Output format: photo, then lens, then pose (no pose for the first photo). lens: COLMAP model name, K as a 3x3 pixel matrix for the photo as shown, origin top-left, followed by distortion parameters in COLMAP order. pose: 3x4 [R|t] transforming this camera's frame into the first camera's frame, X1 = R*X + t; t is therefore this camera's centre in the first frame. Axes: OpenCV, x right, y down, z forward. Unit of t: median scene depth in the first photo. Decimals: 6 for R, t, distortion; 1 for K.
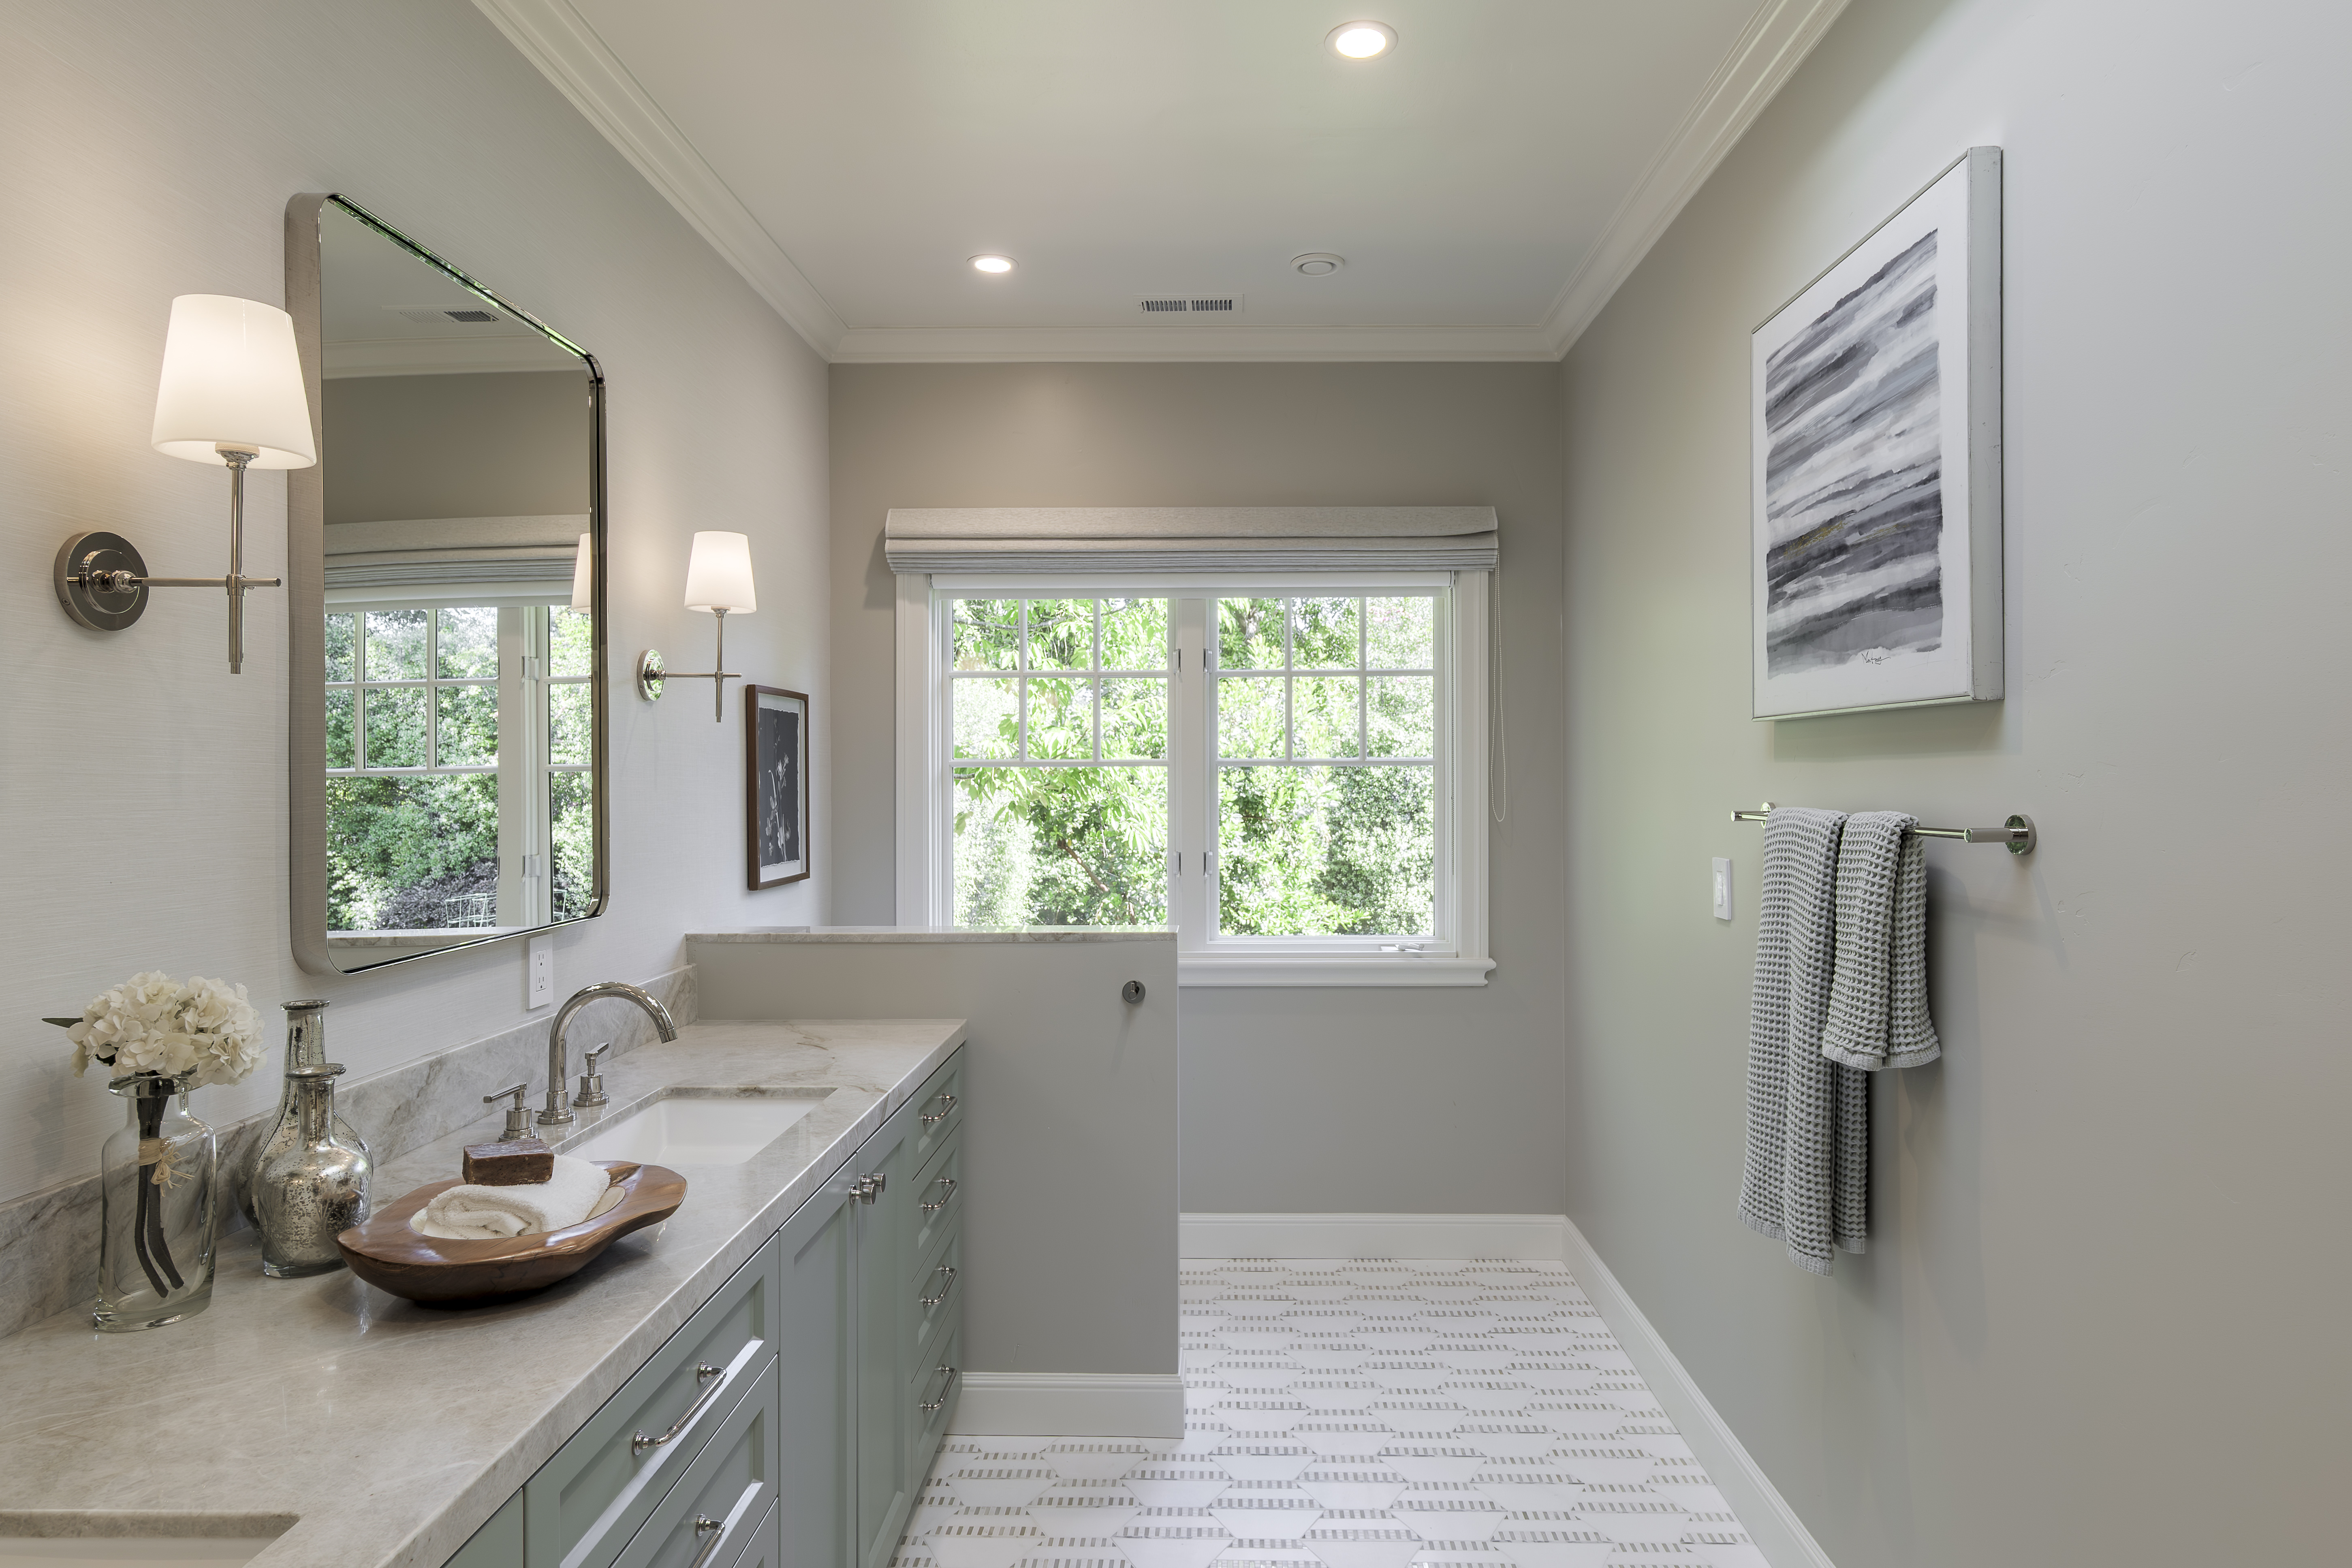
lens RADIAL K [[1316.1, 0, 1181.0], [0, 1316.1, 772.1], [0, 0, 1]] dist [0.007141, 0.001259]
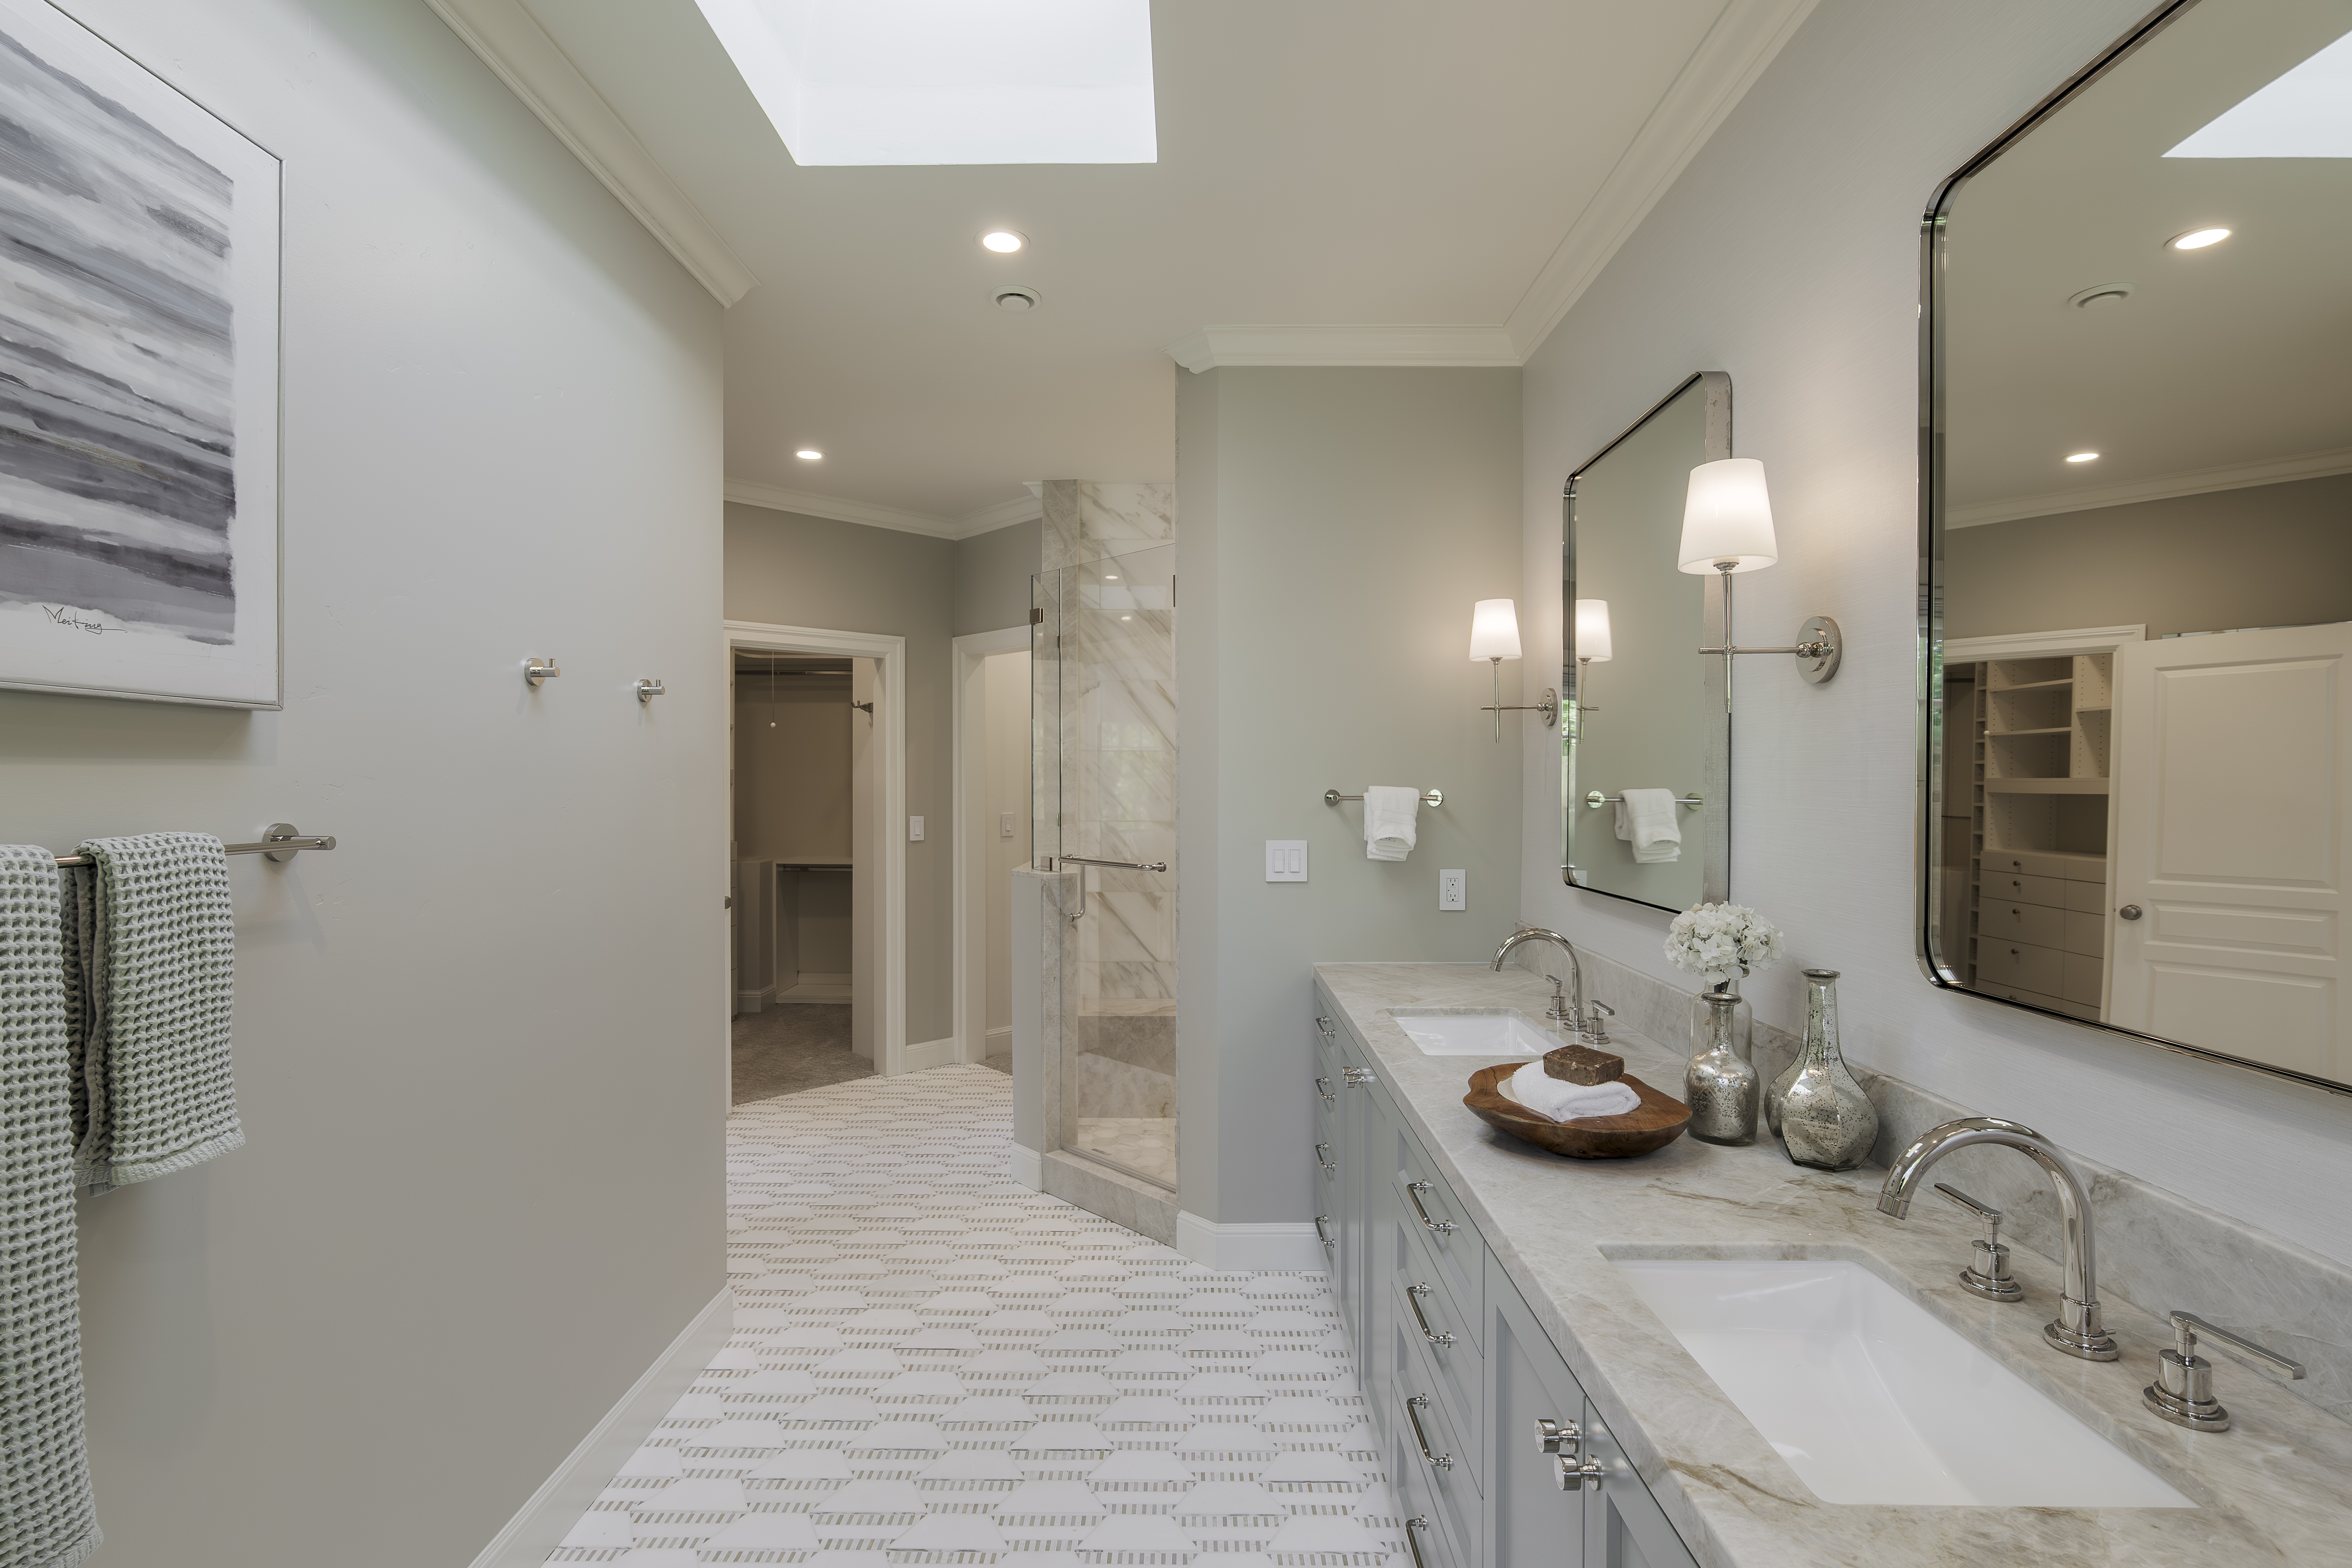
lens RADIAL K [[1101.8, 0, 1178.9], [0, 1101.8, 784.5], [0, 0, 1]] dist [-0.011891, 0.006683]
pose [[-0.999867, 0.003142, -0.016017, -0.060162], [0.003158, 0.999995, -0.000989, 0.004057], [0.016014, -0.001040, -0.999871, 1.733264]]
